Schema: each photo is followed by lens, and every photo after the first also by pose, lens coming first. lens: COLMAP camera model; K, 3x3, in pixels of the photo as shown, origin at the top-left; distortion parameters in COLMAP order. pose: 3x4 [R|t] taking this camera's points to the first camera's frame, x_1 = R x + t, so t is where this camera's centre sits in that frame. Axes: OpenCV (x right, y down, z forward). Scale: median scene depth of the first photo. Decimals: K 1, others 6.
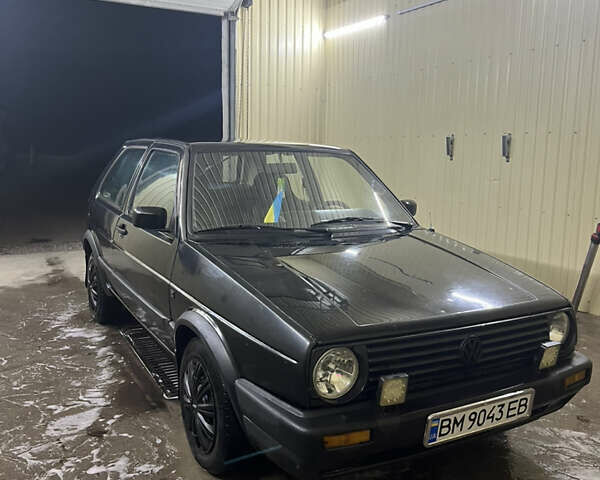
lens RADIAL K [[598.3, 0, 299.5], [0, 598.3, 237.9], [0, 0, 1]] dist [0.022779, 0.000000]
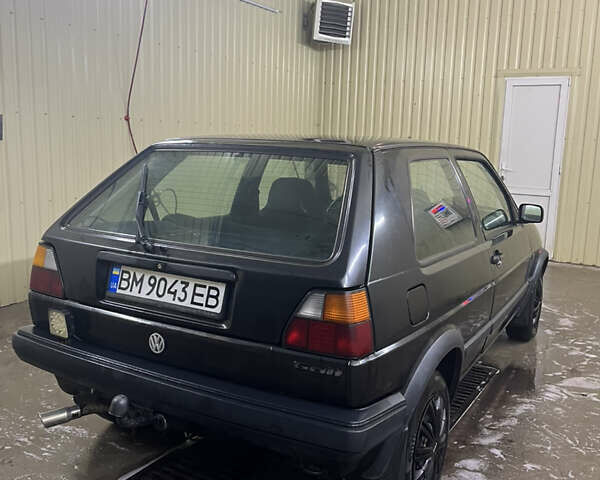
lens RADIAL K [[598.3, 0, 301.1], [0, 598.3, 237.0], [0, 0, 1]] dist [0.022779, 0.000000]
pose [[-0.517559, -0.174875, 0.837586, -1.047547], [0.084929, 0.963559, 0.253655, -0.341098], [-0.851422, 0.202416, -0.483847, 2.020282]]
